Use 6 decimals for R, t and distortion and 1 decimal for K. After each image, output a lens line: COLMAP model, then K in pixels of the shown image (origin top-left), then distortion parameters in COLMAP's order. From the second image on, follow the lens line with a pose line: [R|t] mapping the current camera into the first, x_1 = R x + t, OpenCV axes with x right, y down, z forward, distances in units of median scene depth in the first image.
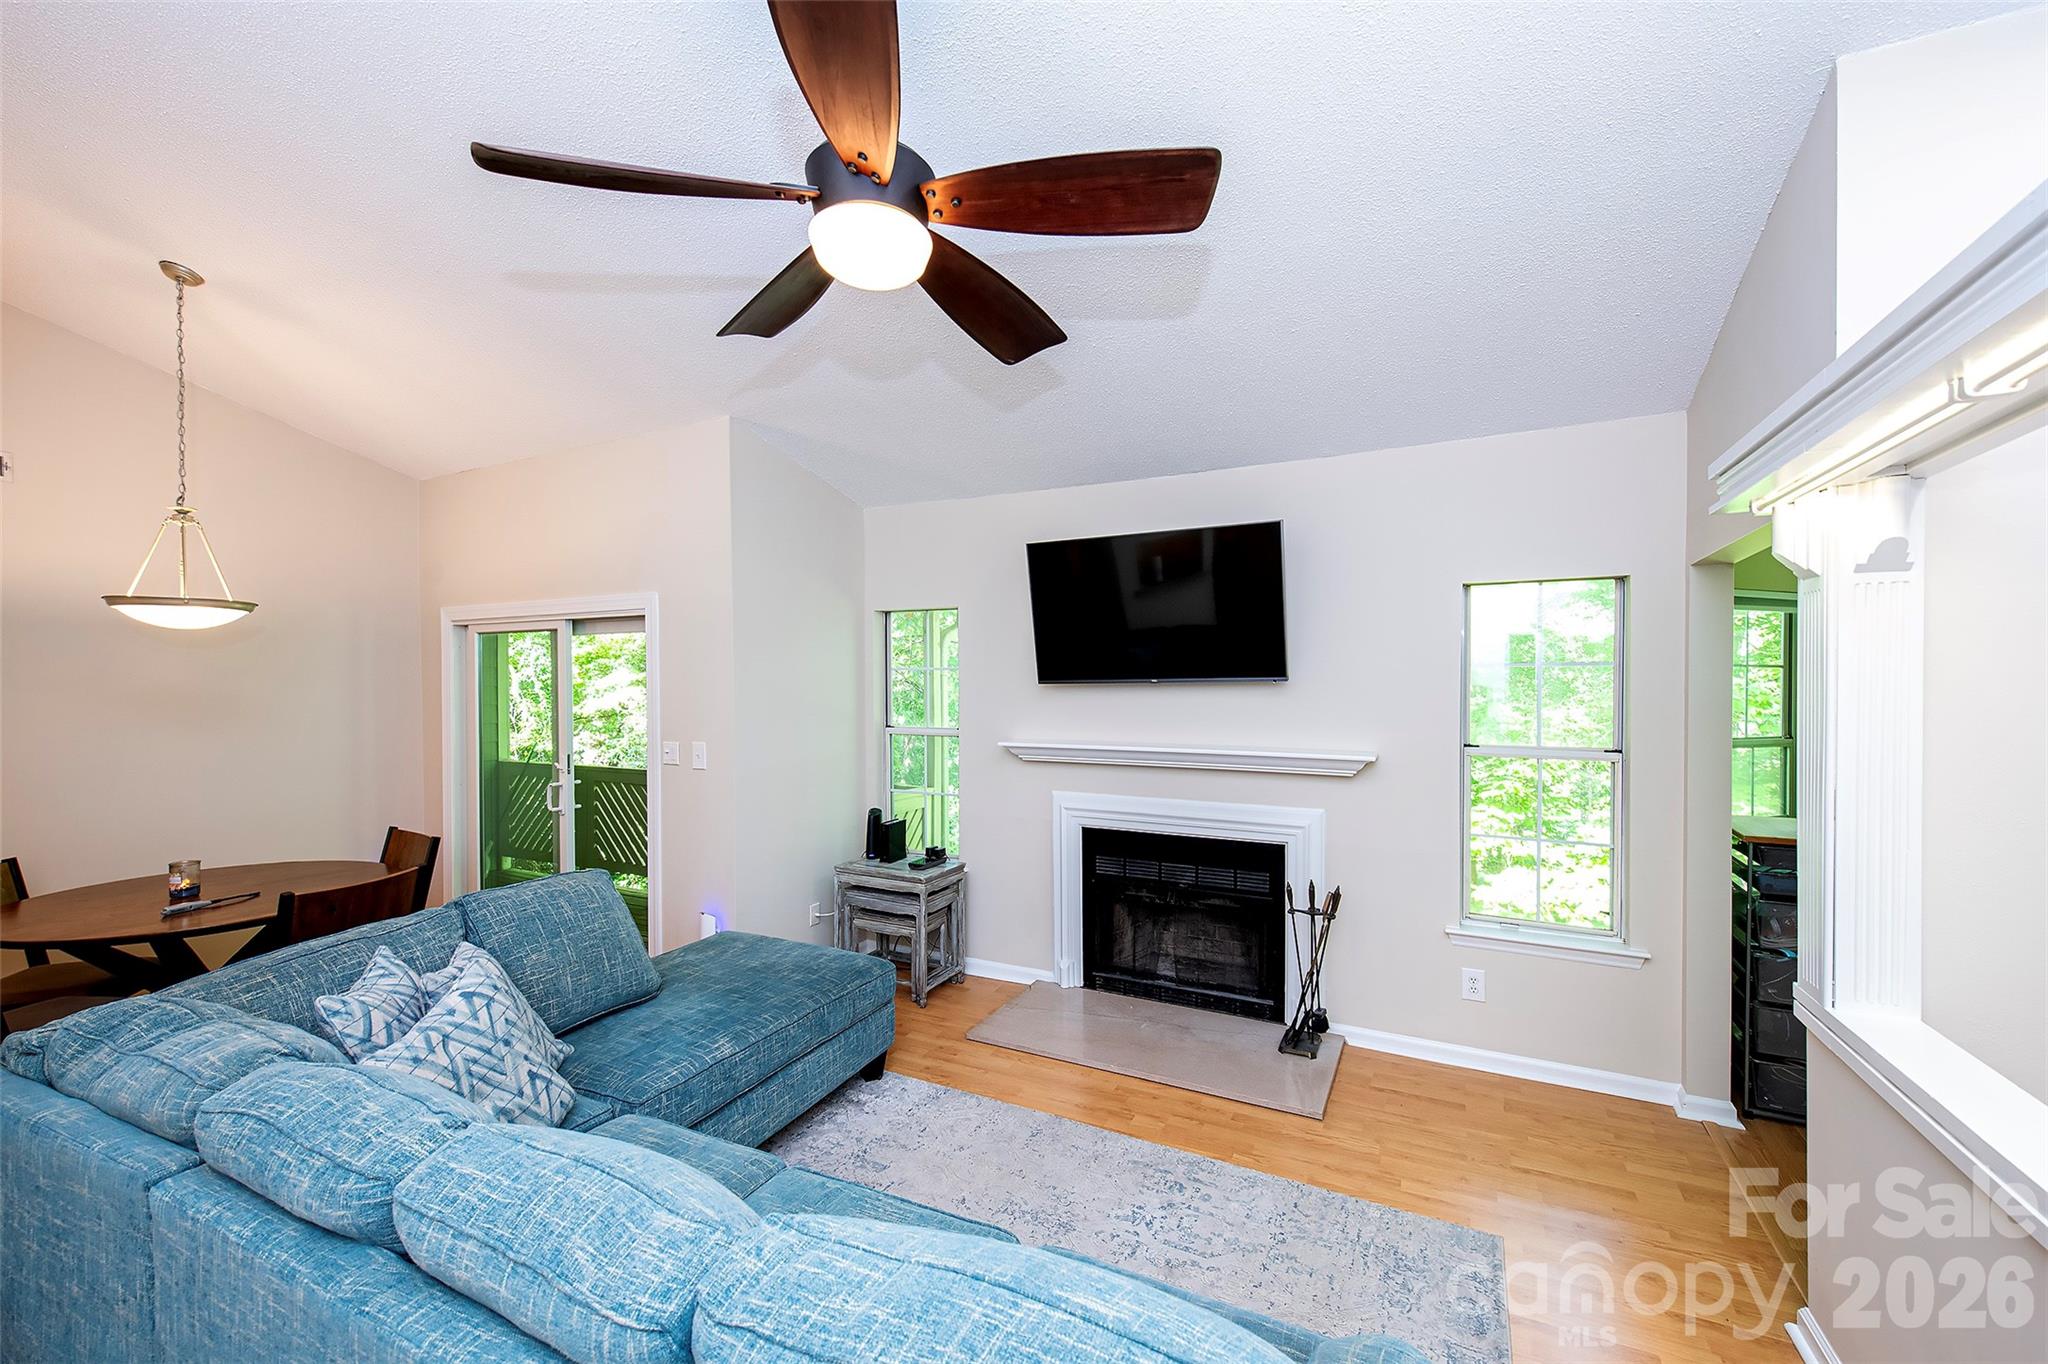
lens RADIAL K [[827.4, 0, 1024.0], [0, 827.4, 684.9], [0, 0, 1]] dist [0.013776, -0.000220]
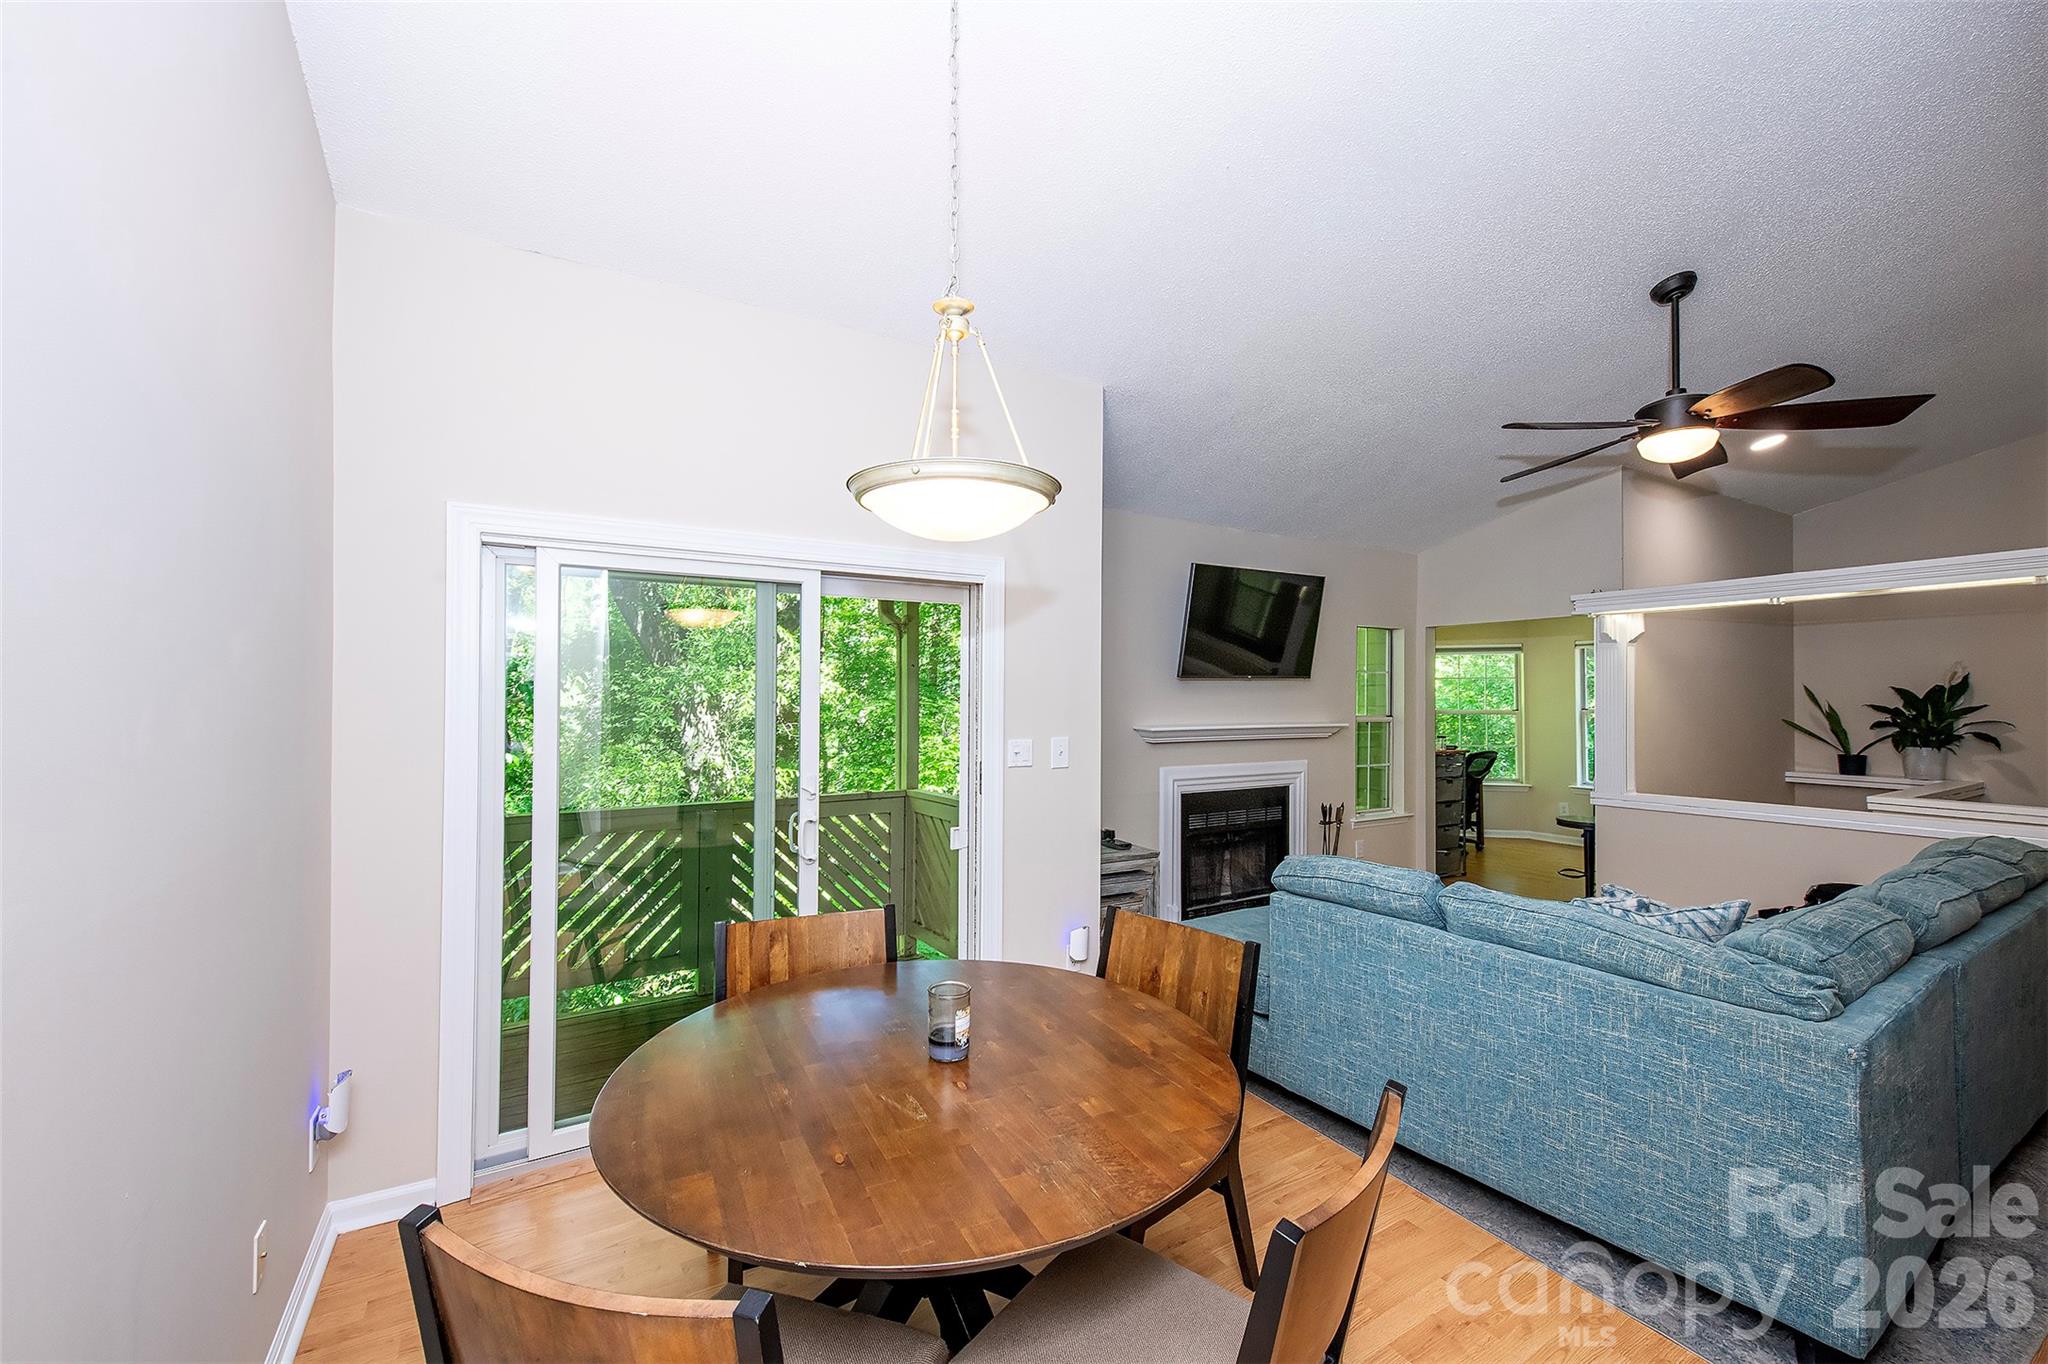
lens RADIAL K [[827.4, 0, 1026.7], [0, 827.4, 680.3], [0, 0, 1]] dist [0.013776, -0.000220]
pose [[0.514522, 0.017267, 0.857303, -1.194860], [-0.002405, 0.999822, -0.018694, 0.026681], [-0.857474, 0.007556, 0.514472, 0.595314]]
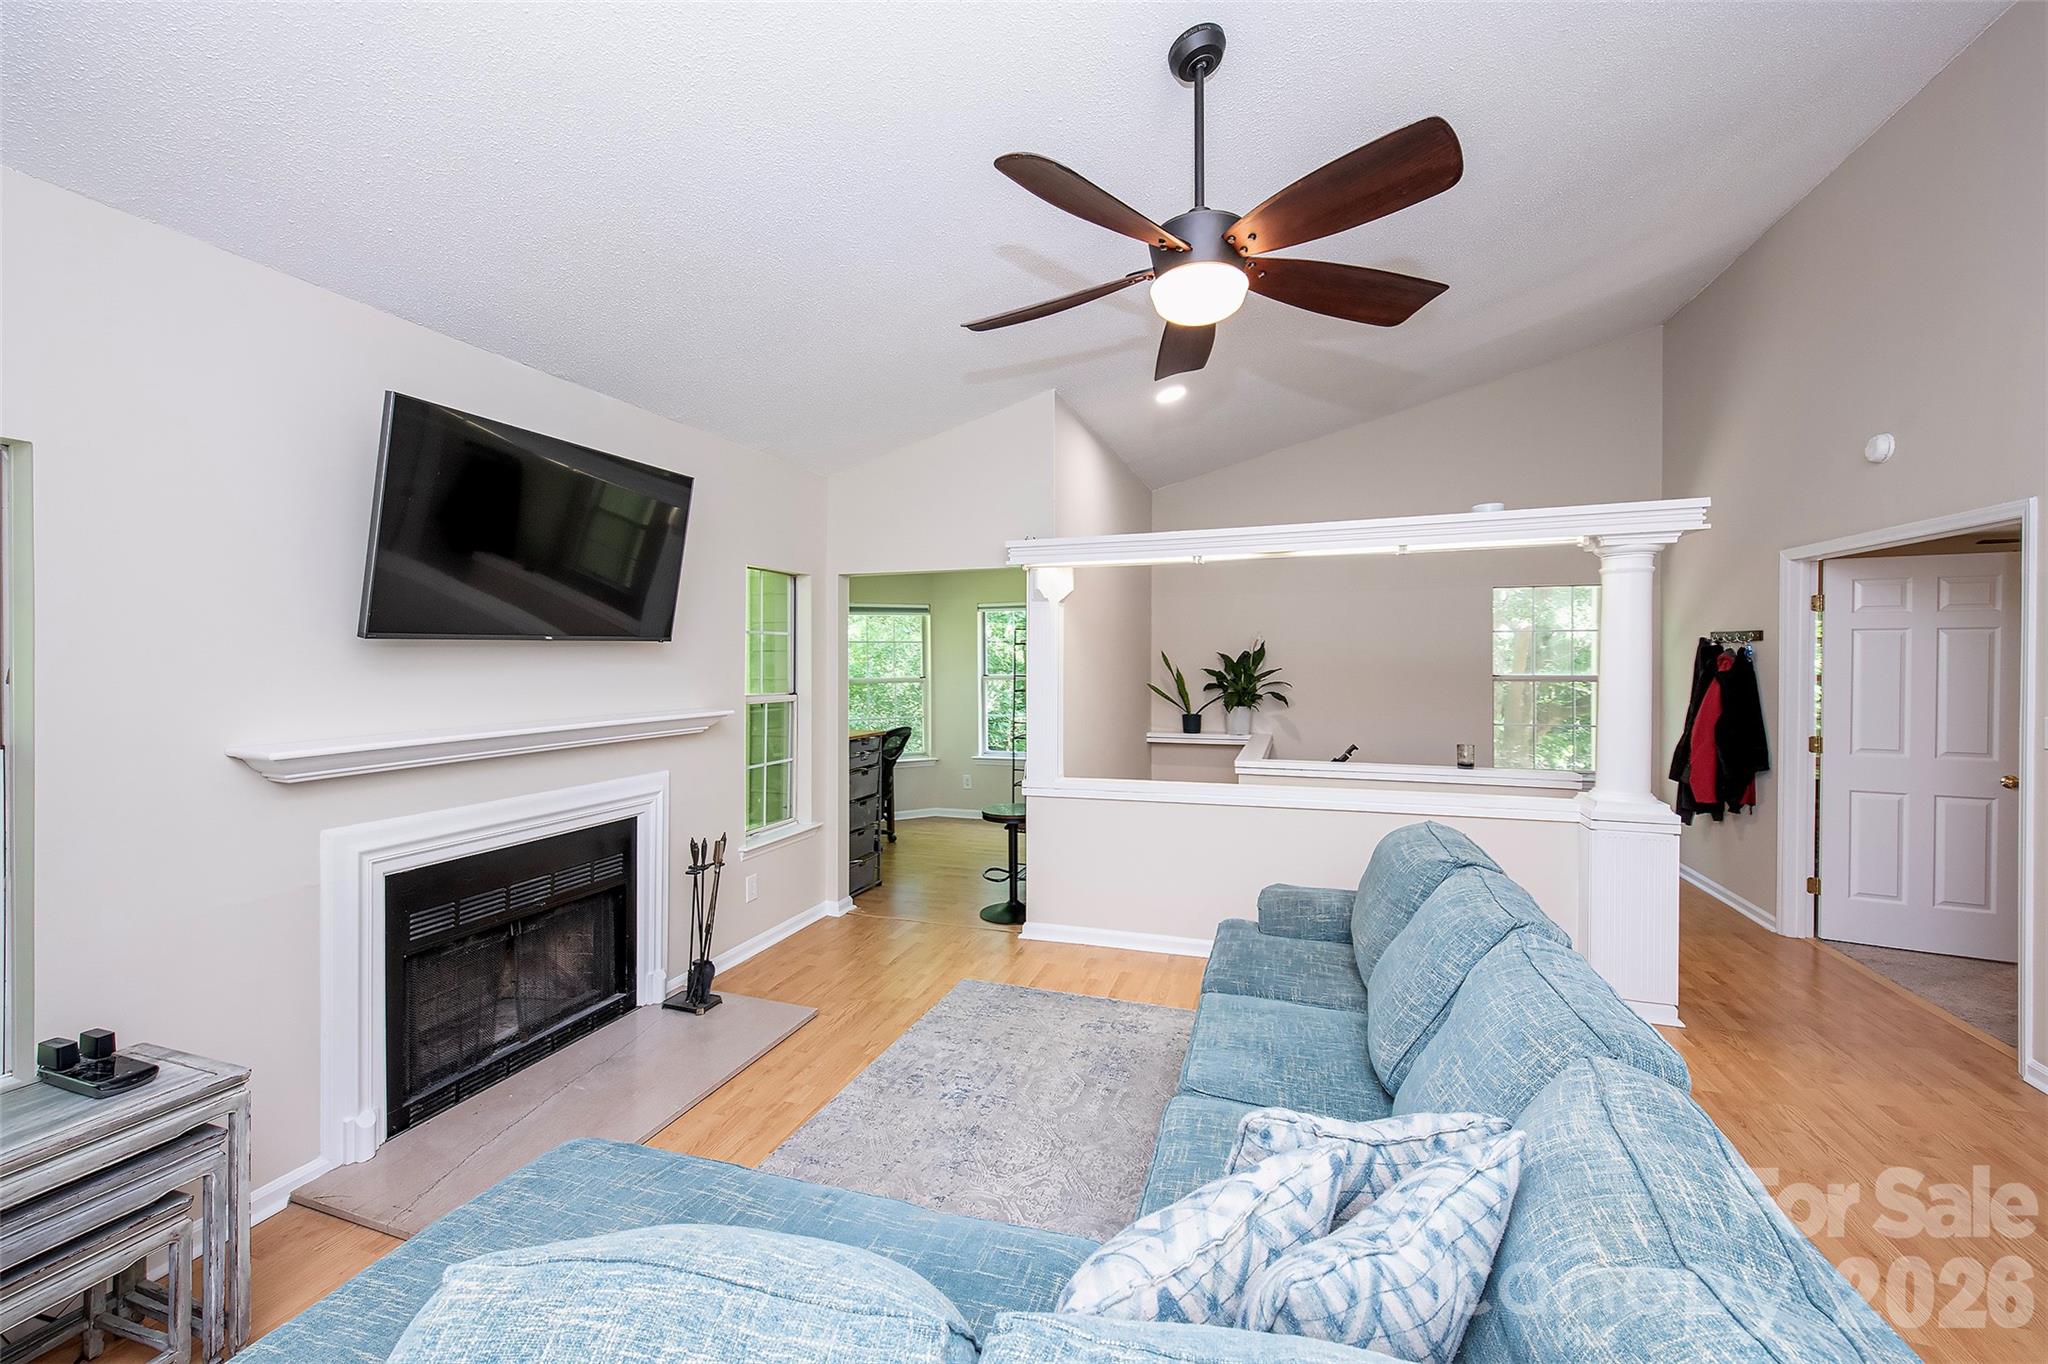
lens RADIAL K [[827.4, 0, 1026.0], [0, 827.4, 665.5], [0, 0, 1]] dist [0.013776, -0.000220]
pose [[-0.145612, -0.009397, 0.989297, -0.641629], [0.003315, 0.999945, 0.009986, 0.013481], [-0.989336, 0.004733, -0.145573, 0.666572]]
